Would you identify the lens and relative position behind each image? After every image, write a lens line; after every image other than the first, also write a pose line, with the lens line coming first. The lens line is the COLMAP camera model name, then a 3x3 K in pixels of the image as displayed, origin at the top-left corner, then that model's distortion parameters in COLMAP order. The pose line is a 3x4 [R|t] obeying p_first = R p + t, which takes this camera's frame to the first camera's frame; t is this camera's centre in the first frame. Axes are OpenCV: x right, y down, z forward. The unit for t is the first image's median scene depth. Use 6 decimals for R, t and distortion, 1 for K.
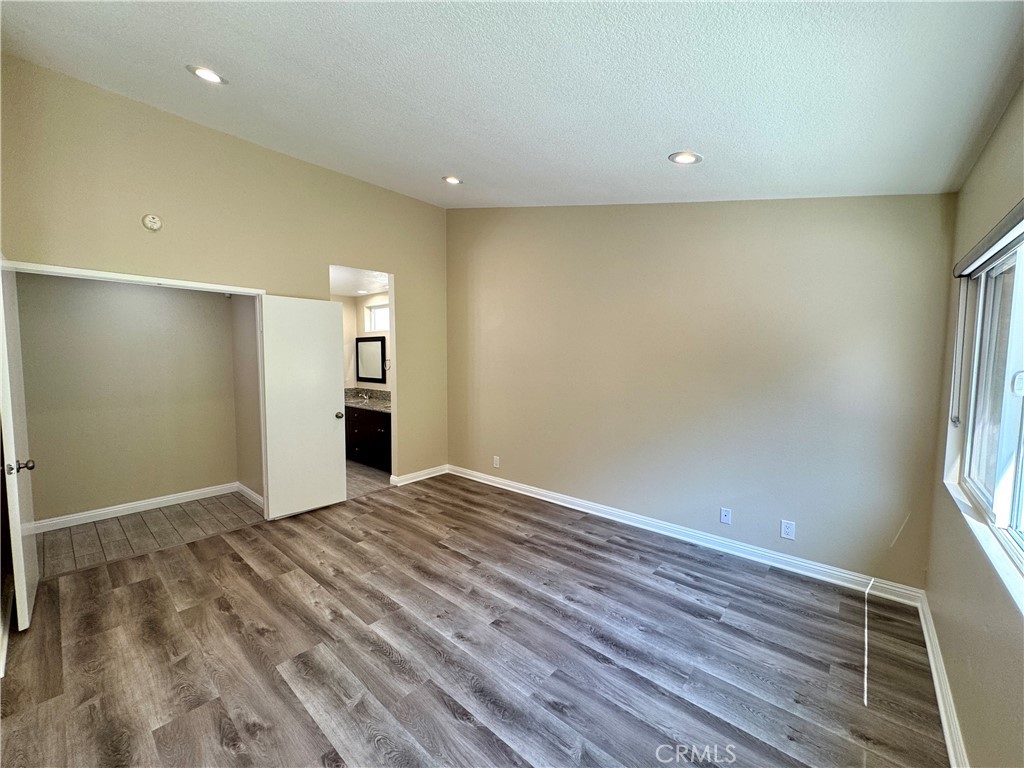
lens RADIAL K [[407.2, 0, 515.3], [0, 407.2, 384.9], [0, 0, 1]] dist [-0.004660, 0.001043]
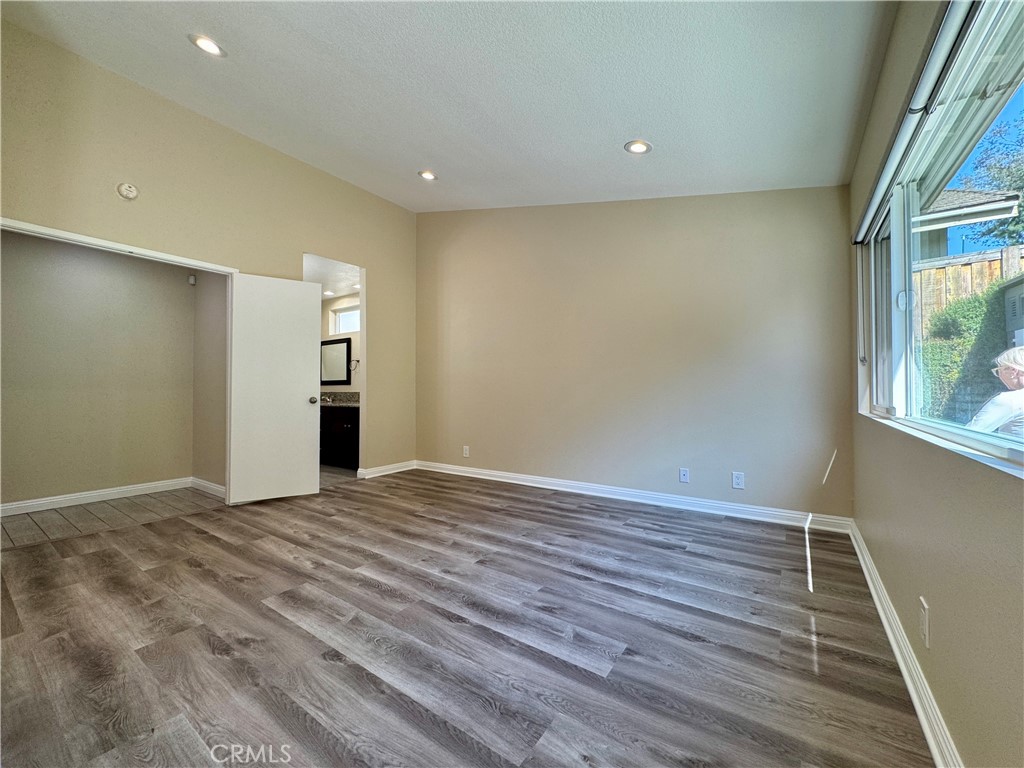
lens RADIAL K [[407.2, 0, 515.2], [0, 407.2, 385.0], [0, 0, 1]] dist [-0.004660, 0.001043]
pose [[0.994053, -0.005062, 0.108776, -0.056769], [0.014210, 0.996408, -0.083487, 0.183519], [-0.107963, 0.084536, 0.990554, -0.059436]]
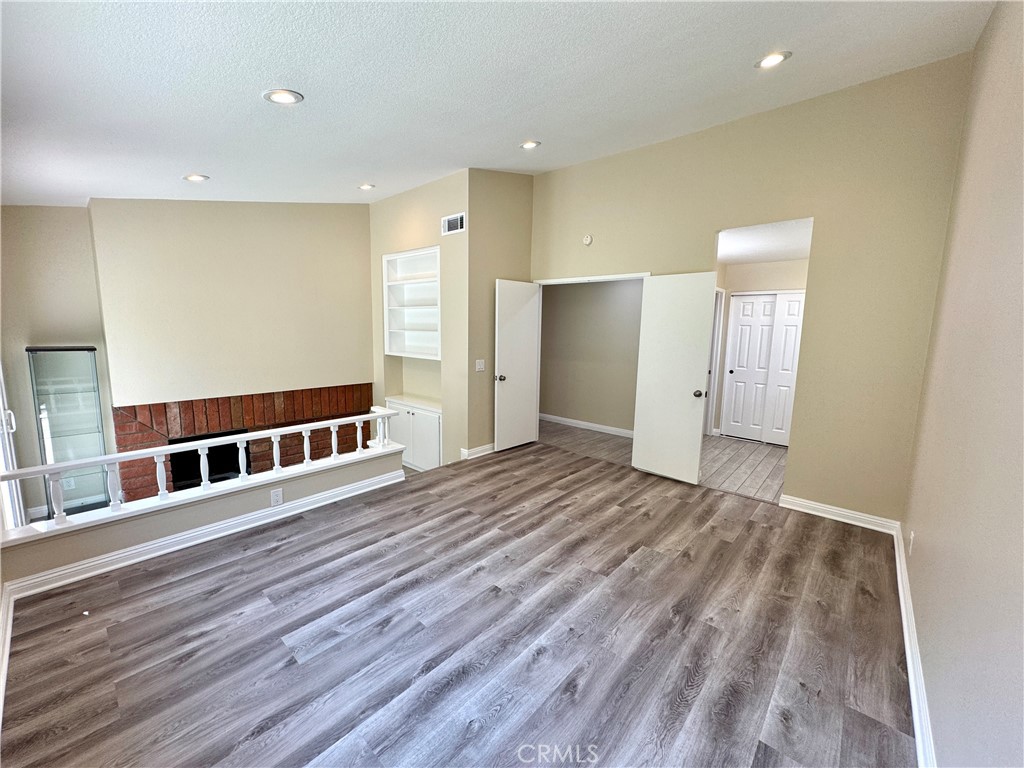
lens RADIAL K [[407.2, 0, 511.8], [0, 407.2, 384.6], [0, 0, 1]] dist [-0.004660, 0.001043]
pose [[-0.013319, 0.133620, -0.990943, 0.728113], [-0.090966, 0.986760, 0.134278, -0.048967], [0.995765, 0.091931, -0.000988, 0.808585]]
